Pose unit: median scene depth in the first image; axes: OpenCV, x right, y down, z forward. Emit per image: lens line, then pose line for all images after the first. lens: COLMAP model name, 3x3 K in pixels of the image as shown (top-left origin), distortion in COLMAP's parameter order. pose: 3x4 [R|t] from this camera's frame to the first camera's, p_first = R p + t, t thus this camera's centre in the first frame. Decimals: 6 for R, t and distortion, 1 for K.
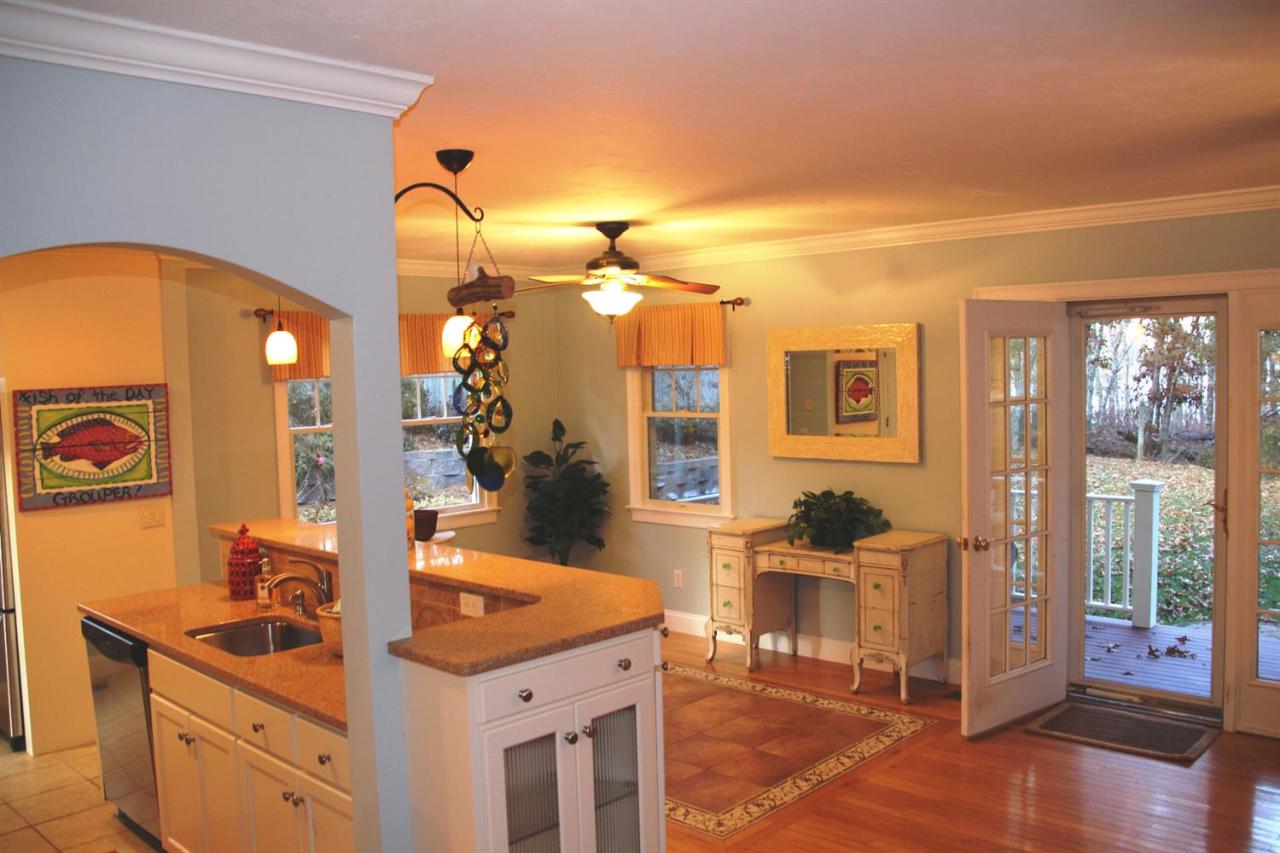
lens RADIAL K [[1084.9, 0, 644.0], [0, 1084.9, 431.8], [0, 0, 1]] dist [-0.013978, -0.009163]
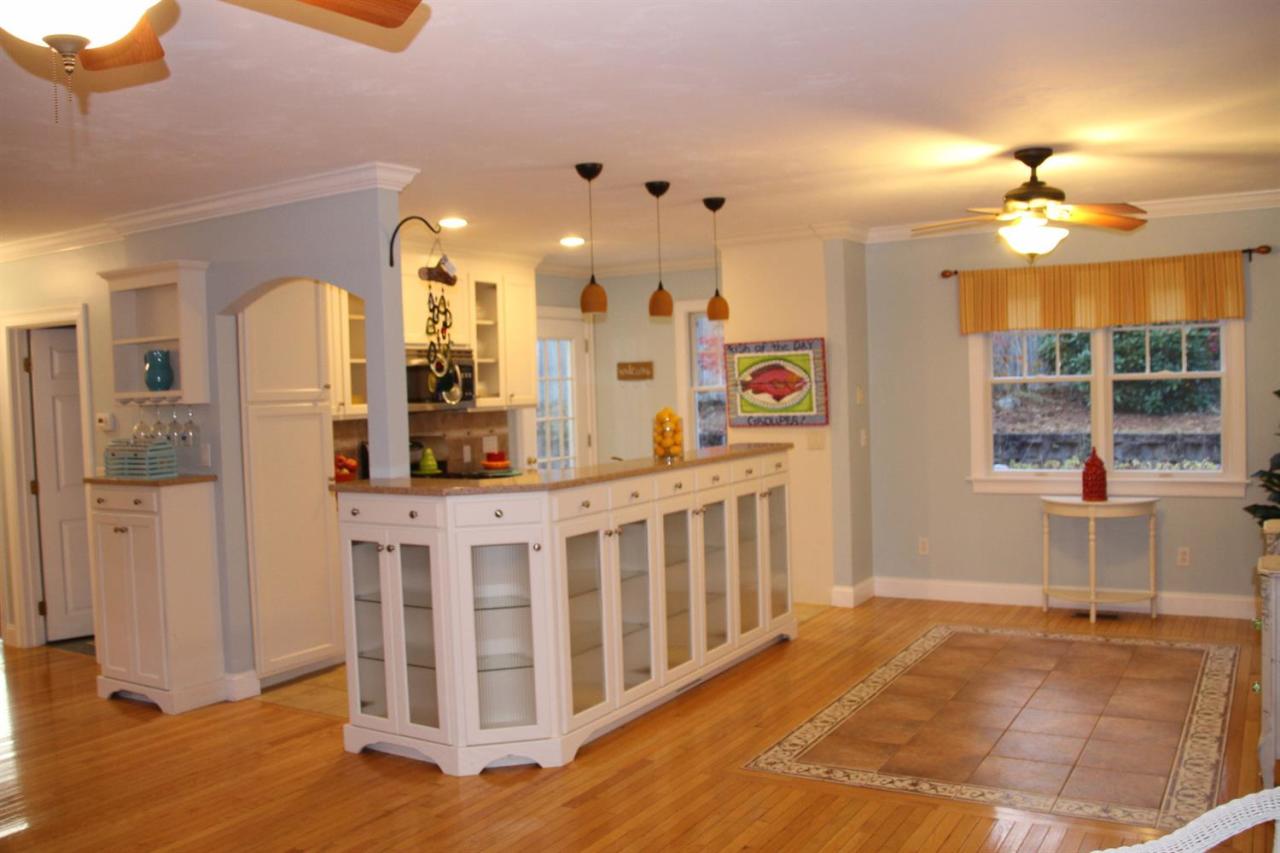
lens RADIAL K [[1116.0, 0, 644.0], [0, 1116.0, 424.8], [0, 0, 1]] dist [-0.005820, -0.003045]
pose [[0.267996, 0.062957, -0.961361, 0.800747], [-0.030178, 0.997922, 0.056938, -0.010805], [0.962947, 0.013753, 0.269339, 0.462438]]
